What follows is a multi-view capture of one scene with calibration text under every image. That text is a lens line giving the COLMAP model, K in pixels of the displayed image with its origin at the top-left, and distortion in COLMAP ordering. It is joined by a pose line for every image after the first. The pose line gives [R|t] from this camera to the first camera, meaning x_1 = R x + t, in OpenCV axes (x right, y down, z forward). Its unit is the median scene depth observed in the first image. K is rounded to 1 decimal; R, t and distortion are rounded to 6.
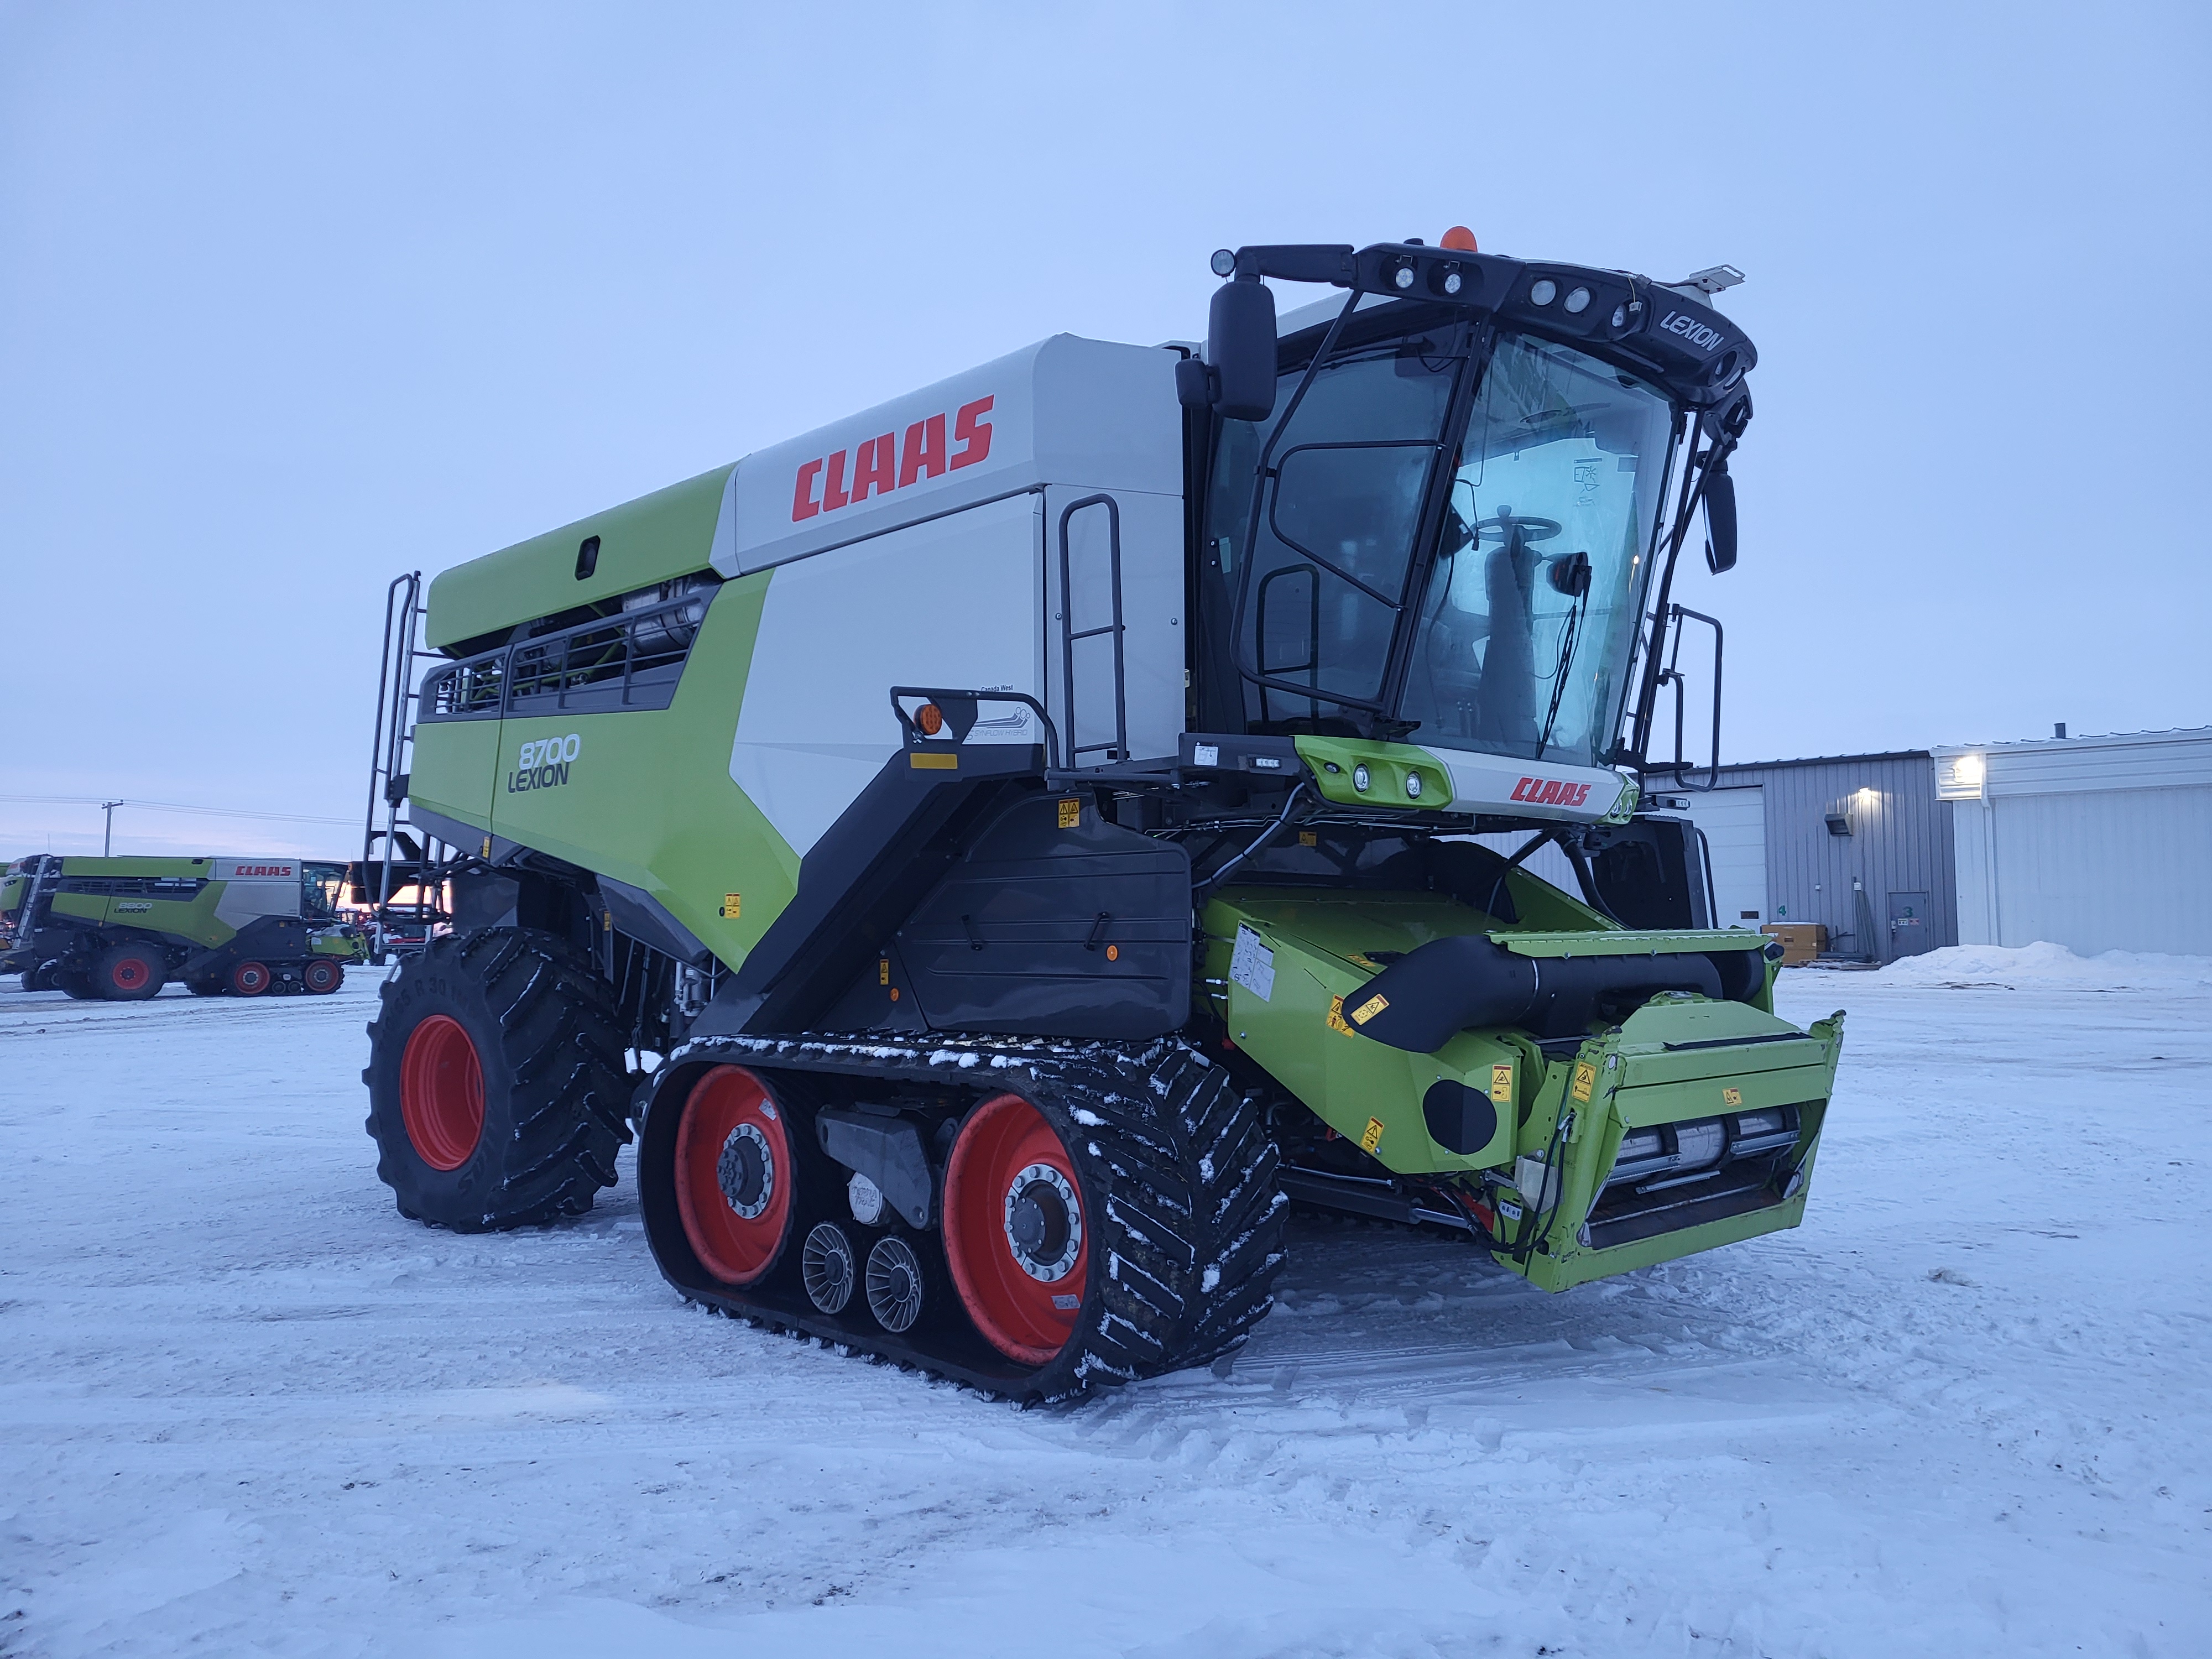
lens RADIAL K [[1658.1, 0, 1094.3], [0, 1658.1, 828.2], [0, 0, 1]] dist [0.066002, -0.048375]
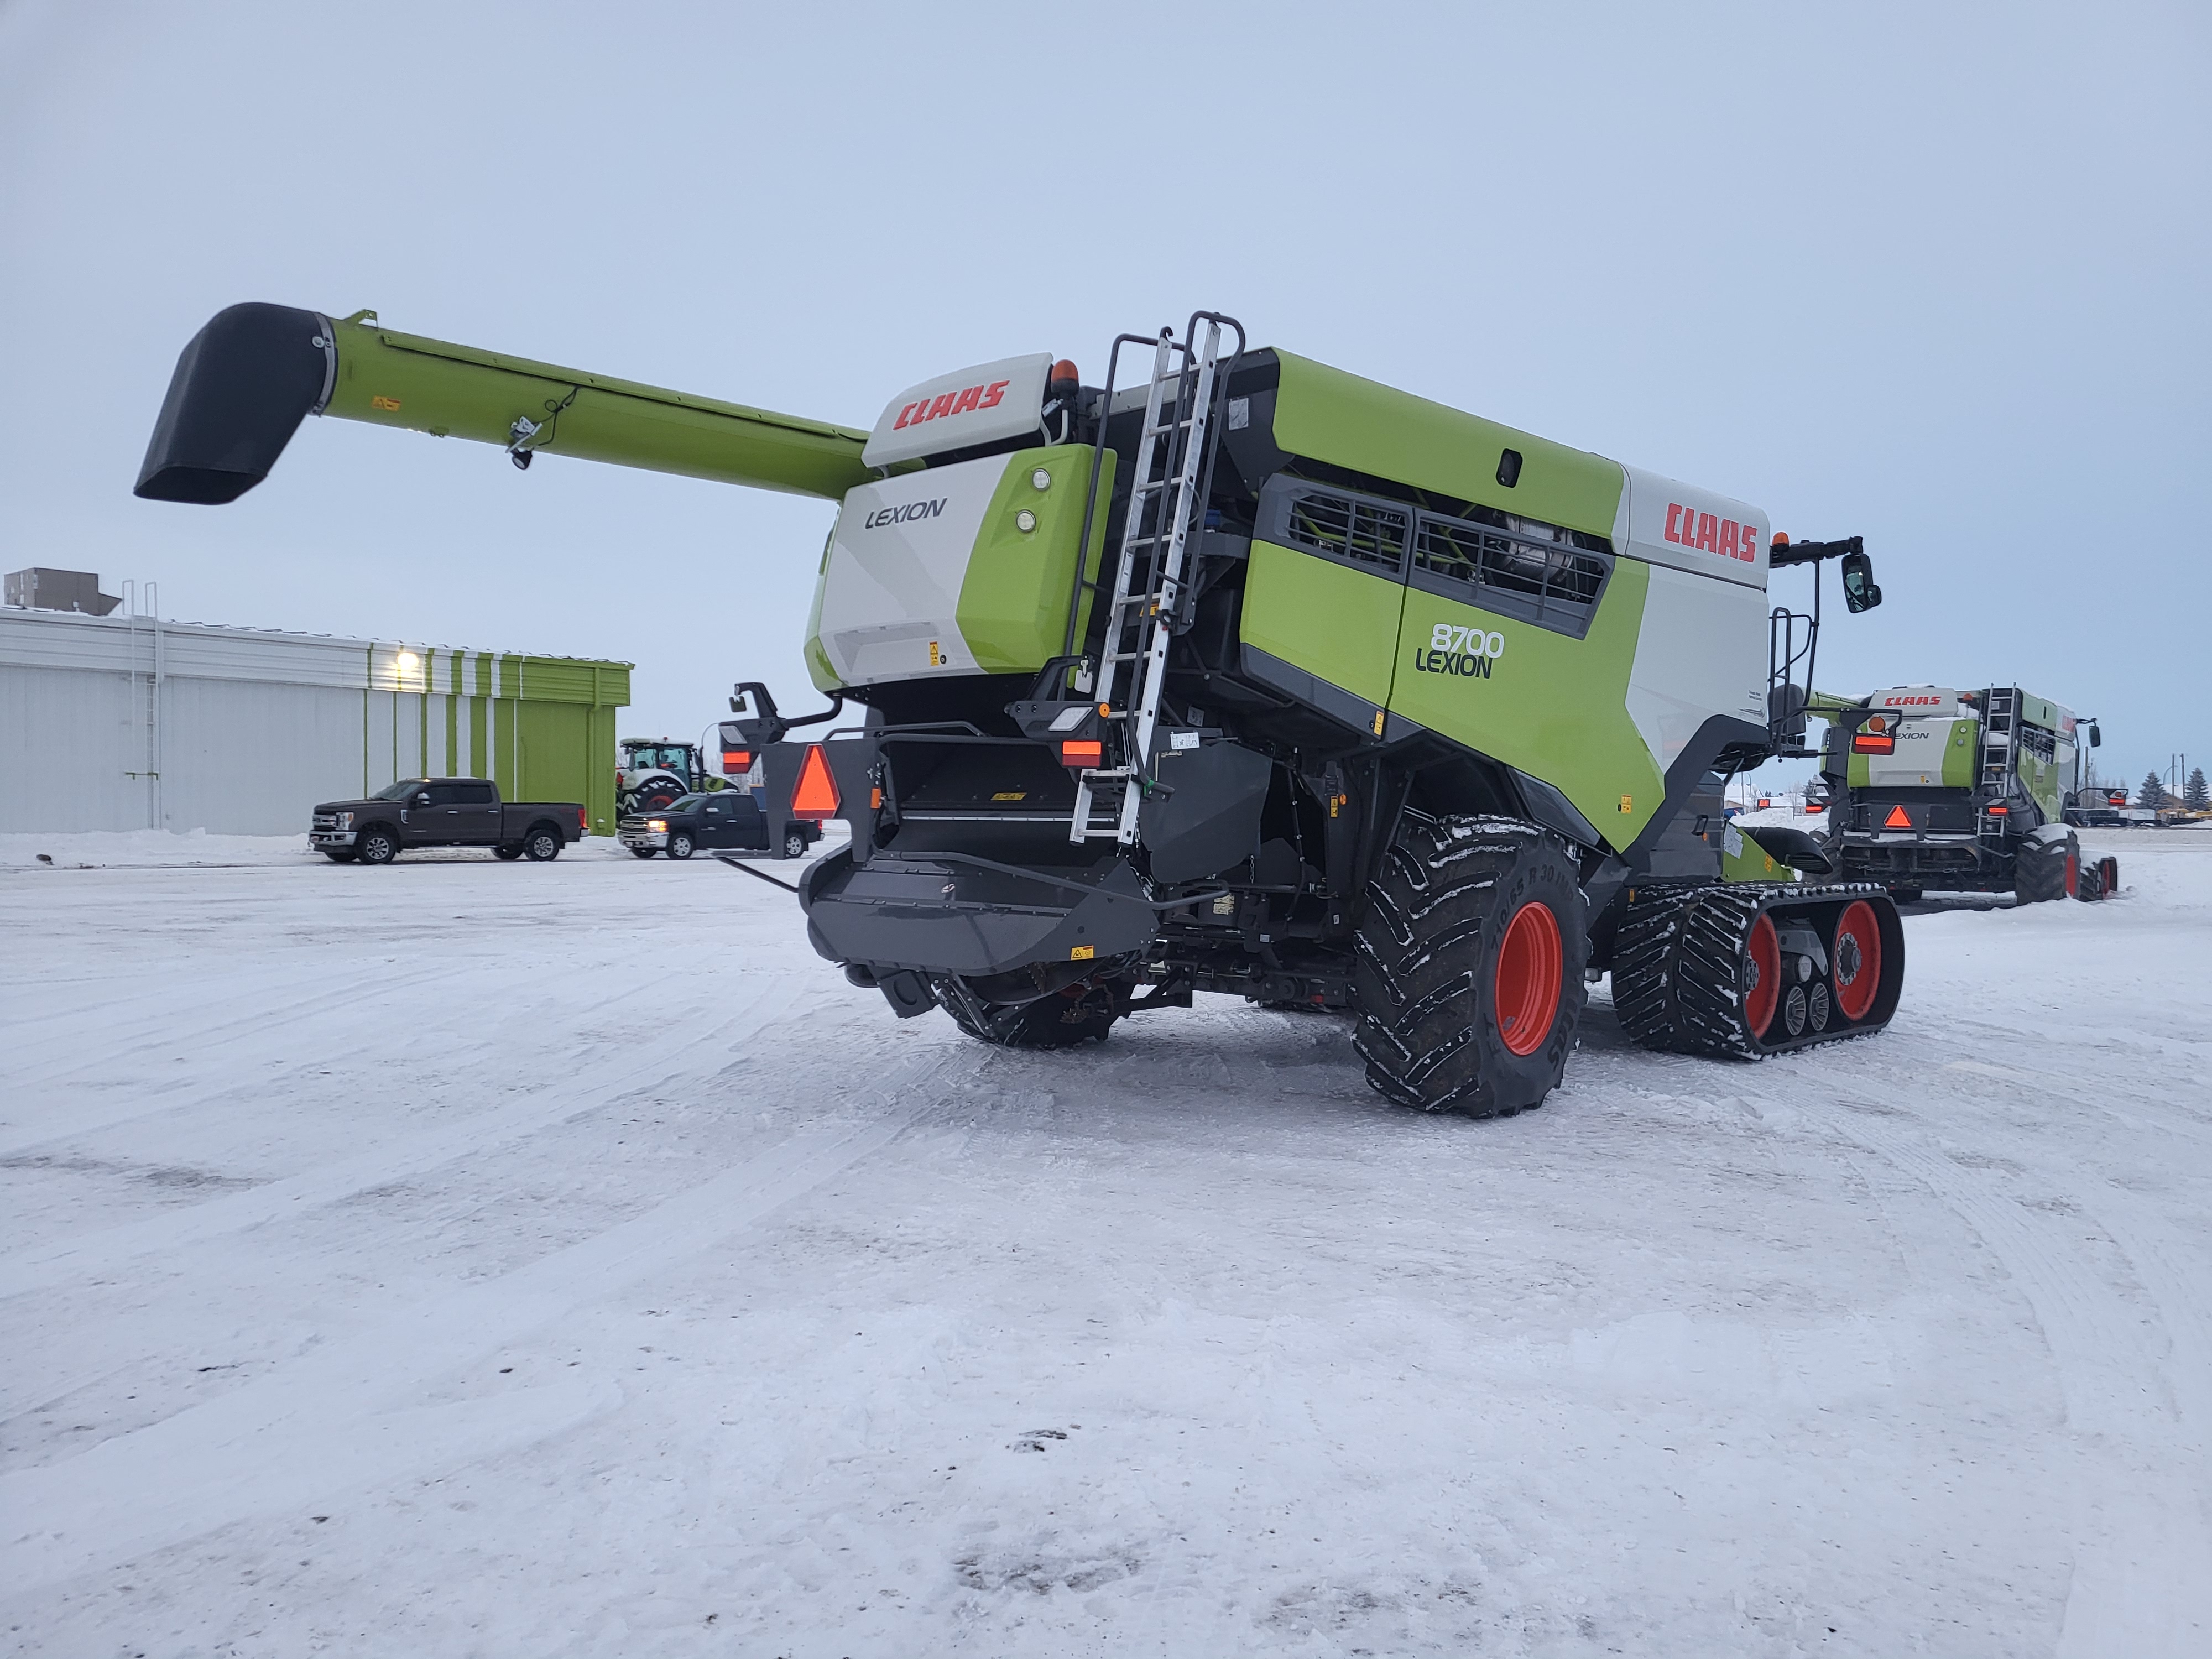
lens RADIAL K [[1670.1, 0, 1107.0], [0, 1670.1, 856.8], [0, 0, 1]] dist [0.053732, -0.004877]
pose [[-0.041359, -0.018791, 0.998968, -1.602292], [-0.074491, 0.997099, 0.015672, 0.101825], [-0.996364, -0.073766, -0.042639, 1.506600]]
